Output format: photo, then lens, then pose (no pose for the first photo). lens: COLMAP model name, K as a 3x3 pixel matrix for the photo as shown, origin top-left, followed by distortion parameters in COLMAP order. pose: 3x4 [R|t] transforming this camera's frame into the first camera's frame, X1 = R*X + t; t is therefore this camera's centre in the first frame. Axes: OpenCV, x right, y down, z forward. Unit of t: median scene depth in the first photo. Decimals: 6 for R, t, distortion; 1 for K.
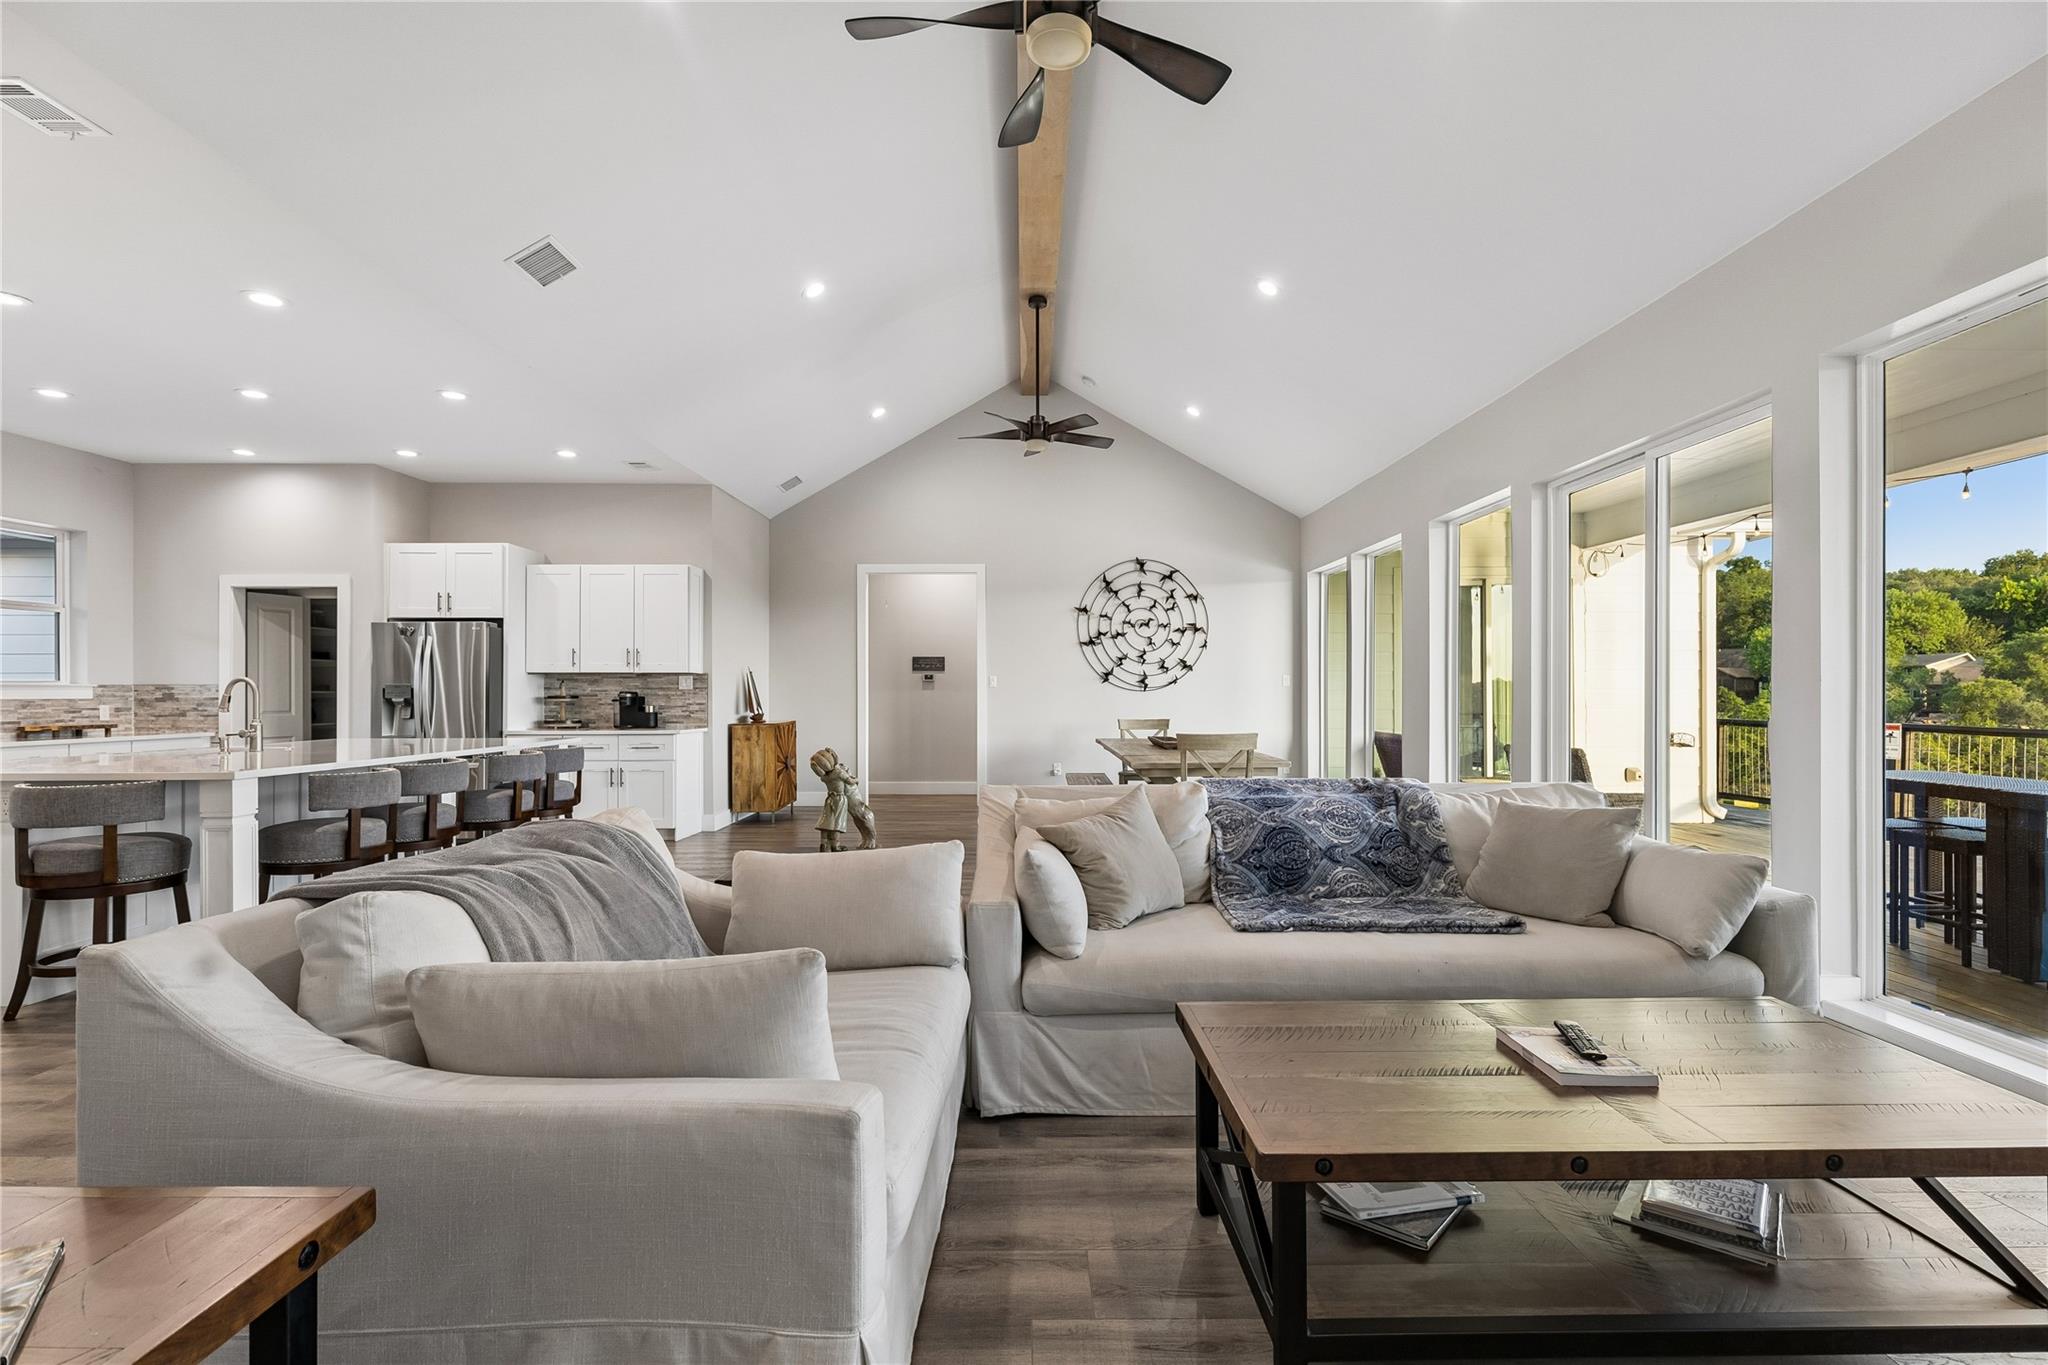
lens RADIAL K [[971.3, 0, 1020.9], [0, 971.3, 685.0], [0, 0, 1]] dist [0.006006, 0.000442]
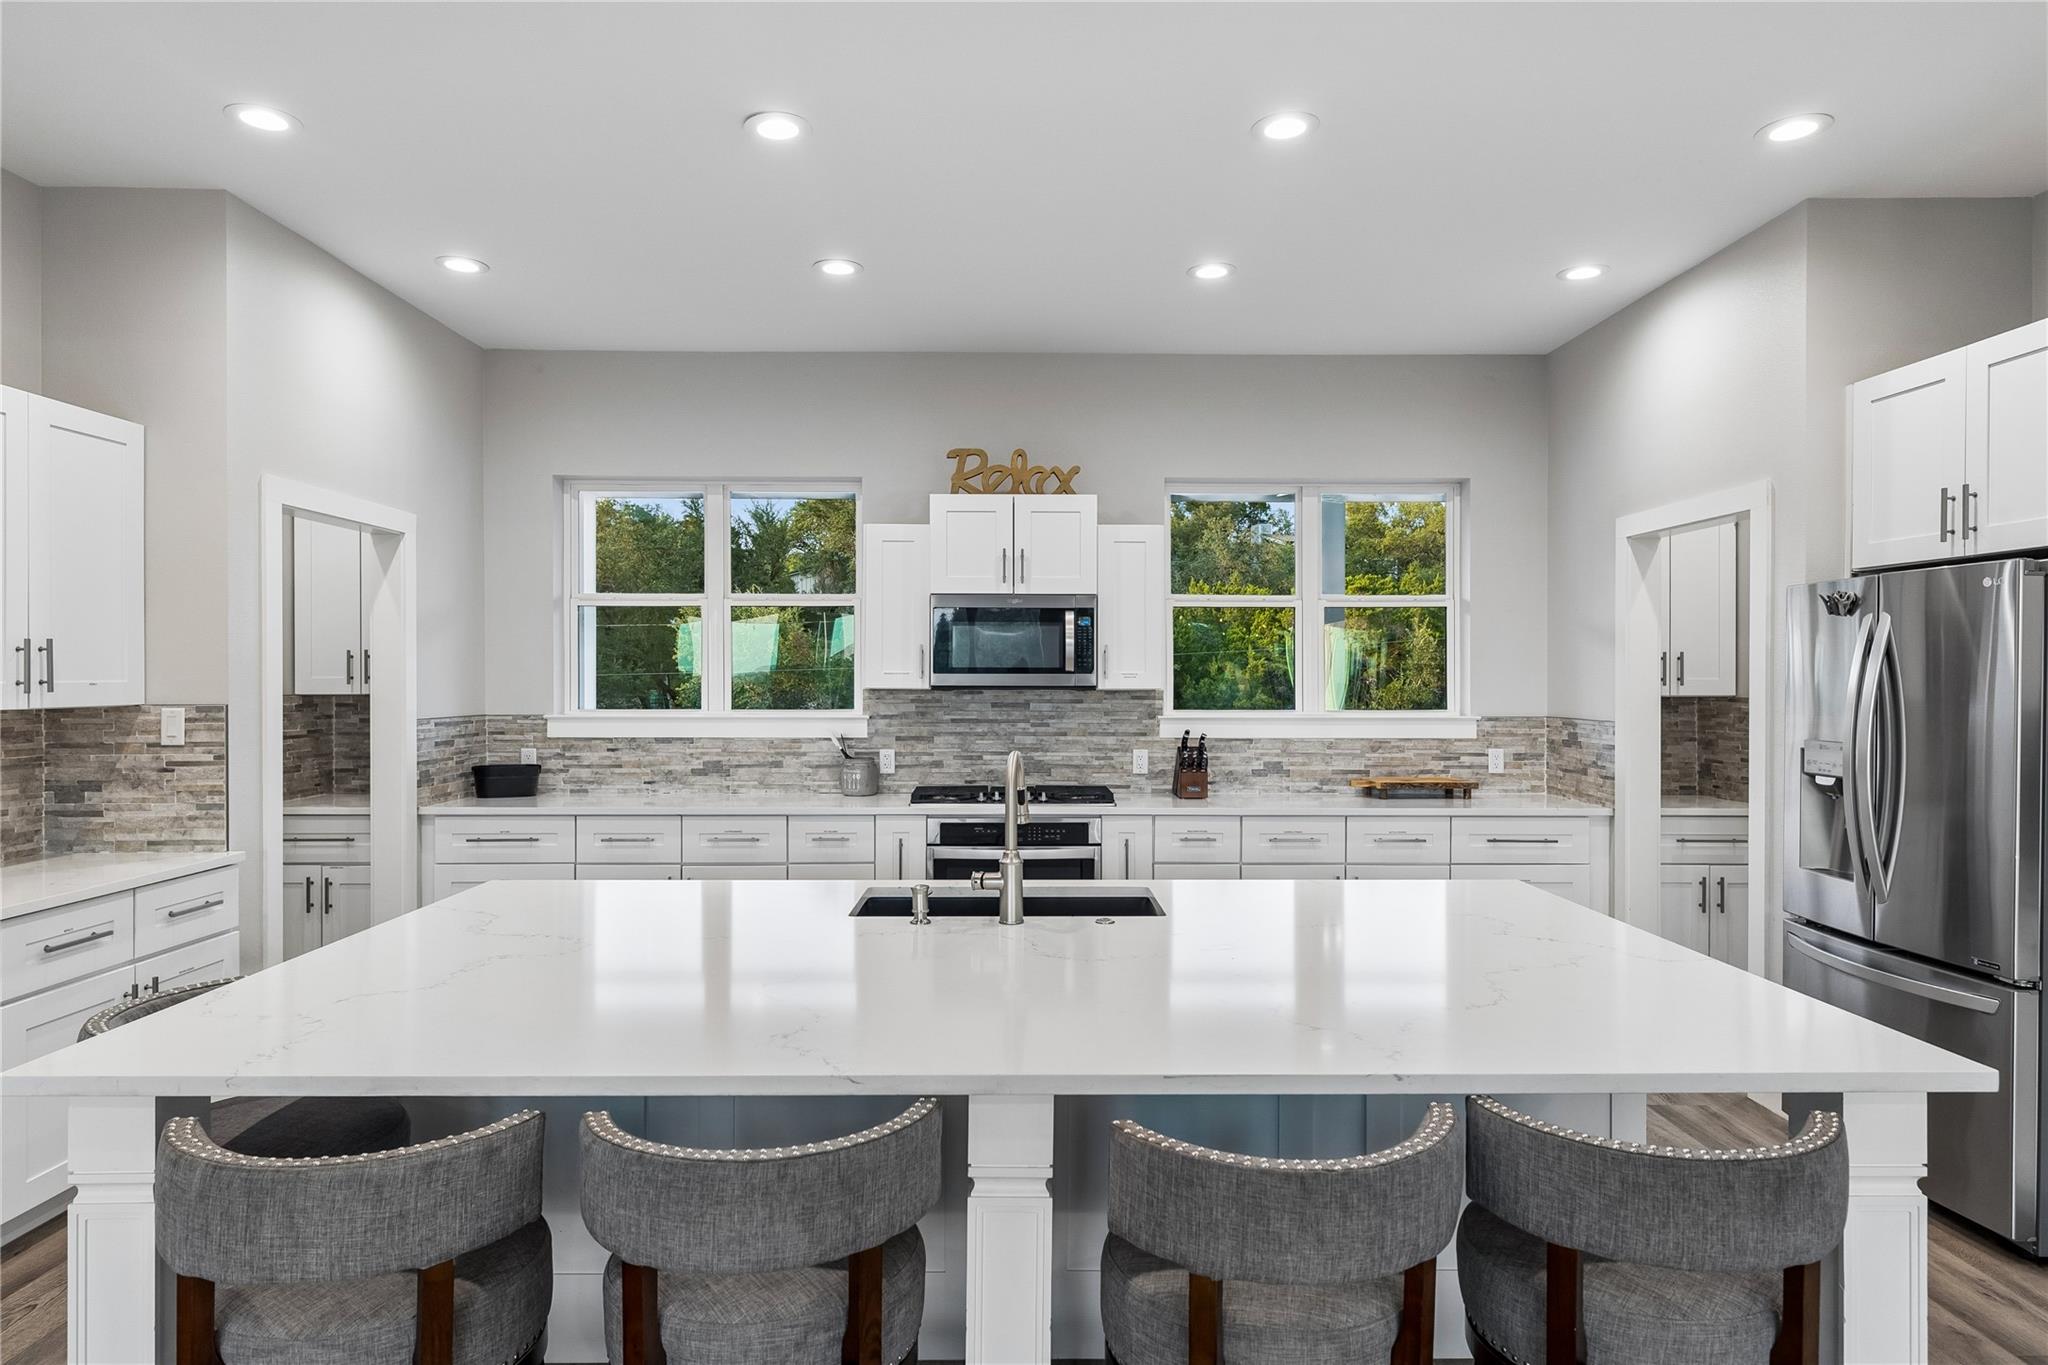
lens RADIAL K [[1196.1, 0, 1018.5], [0, 1196.1, 677.8], [0, 0, 1]] dist [0.008955, -0.004550]
pose [[0.015372, 0.005088, -0.999869, -0.162364], [0.006665, 0.999964, 0.005191, -0.029783], [0.999860, -0.006744, 0.015337, 0.647991]]
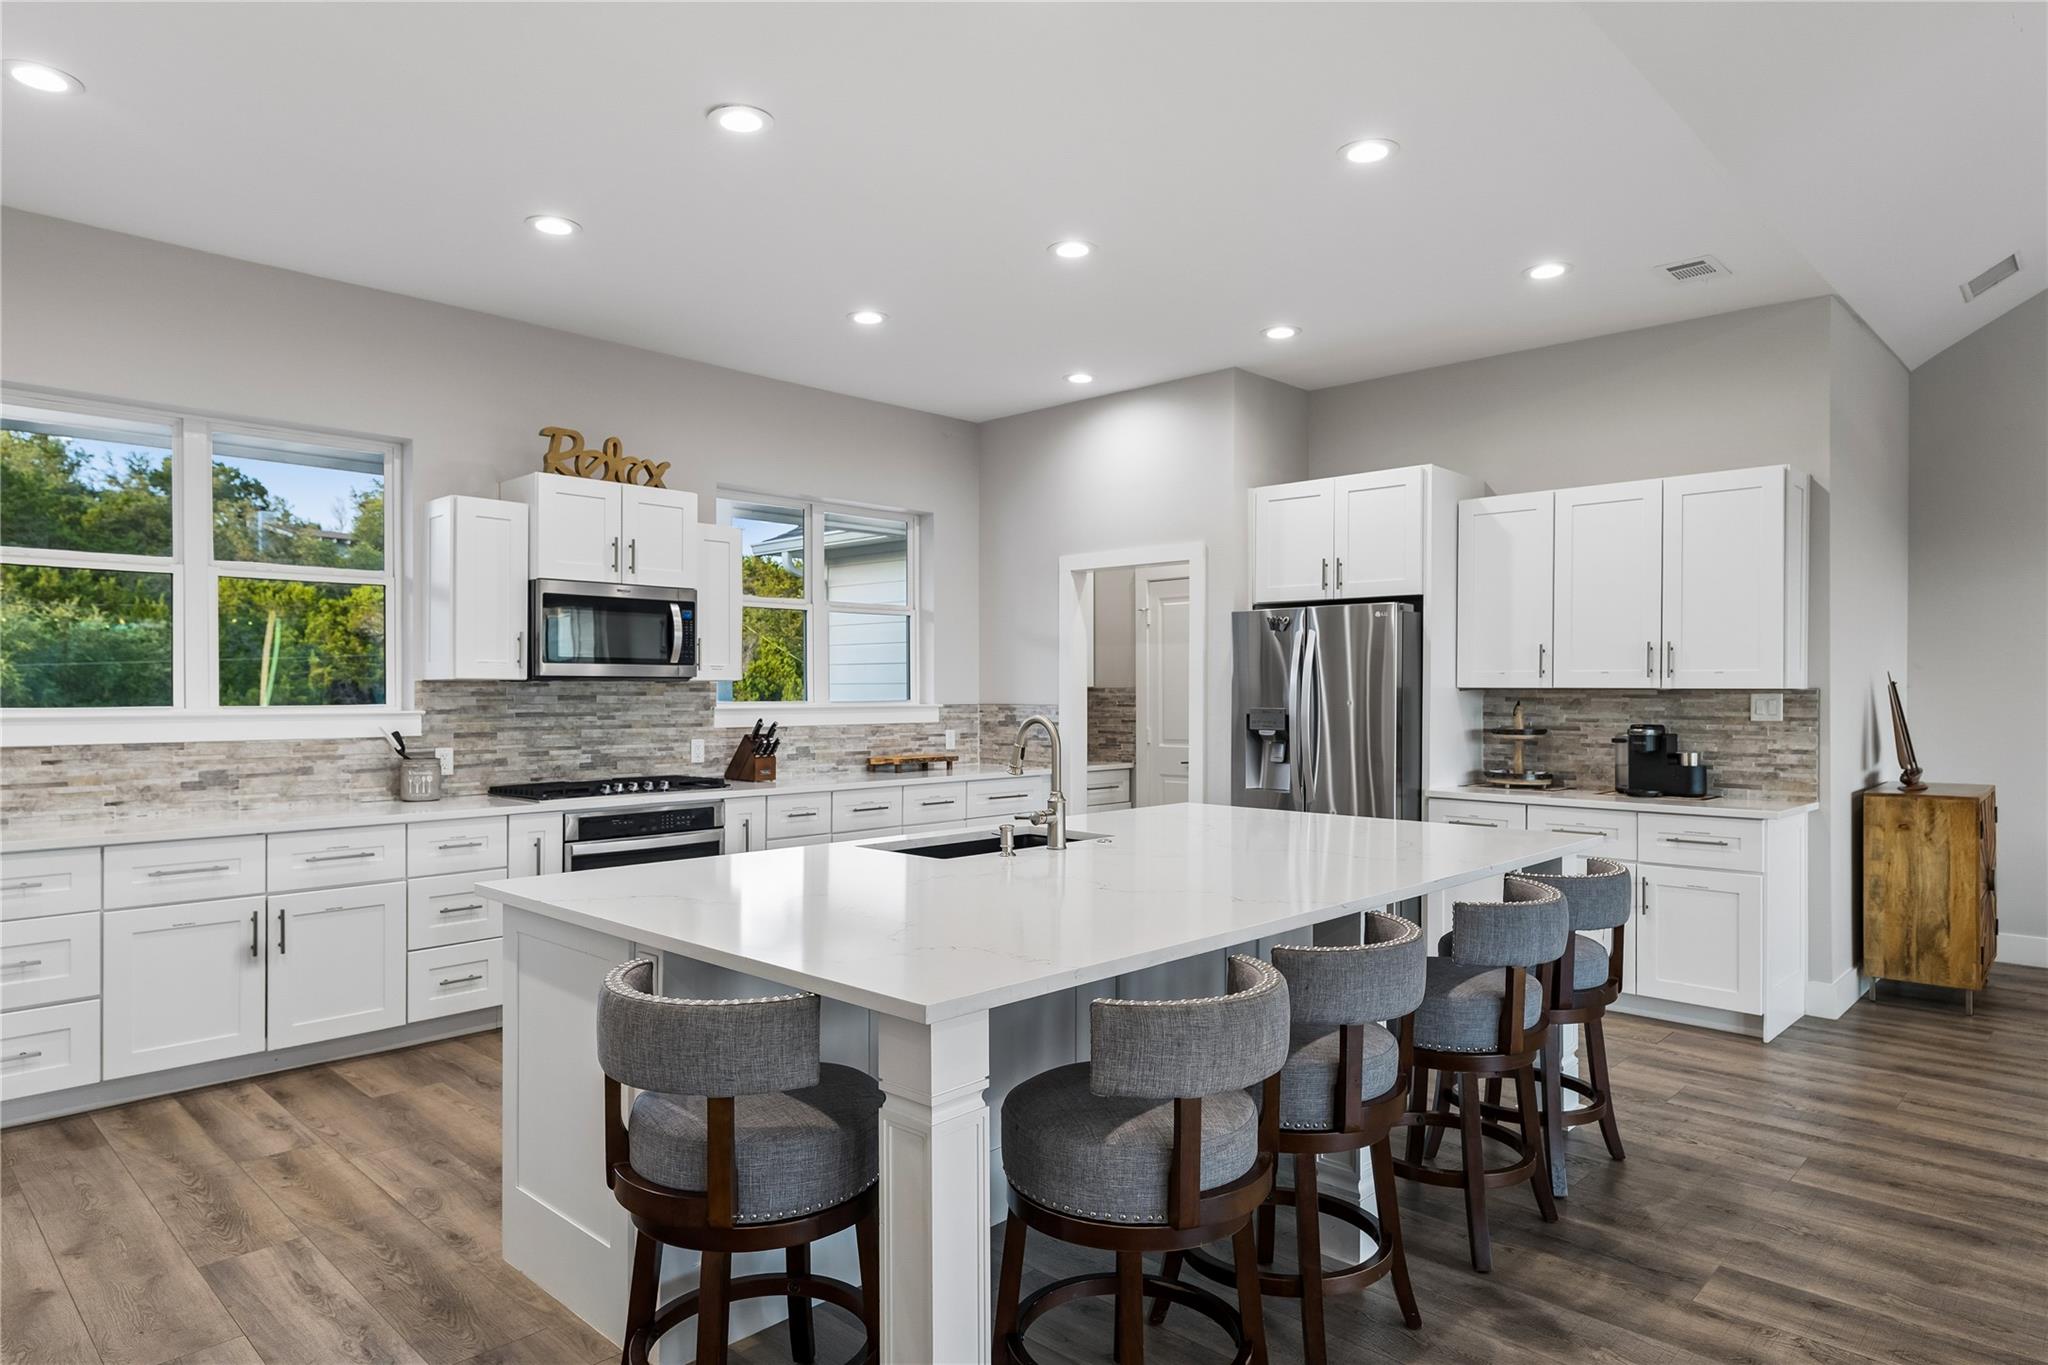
lens RADIAL K [[1196.1, 0, 1026.0], [0, 1196.1, 687.6], [0, 0, 1]] dist [0.008955, -0.004550]
pose [[0.723499, 0.002712, -0.690321, -0.212355], [0.002901, 0.999972, 0.006969, -0.019470], [0.690320, -0.007045, 0.723470, 0.323467]]
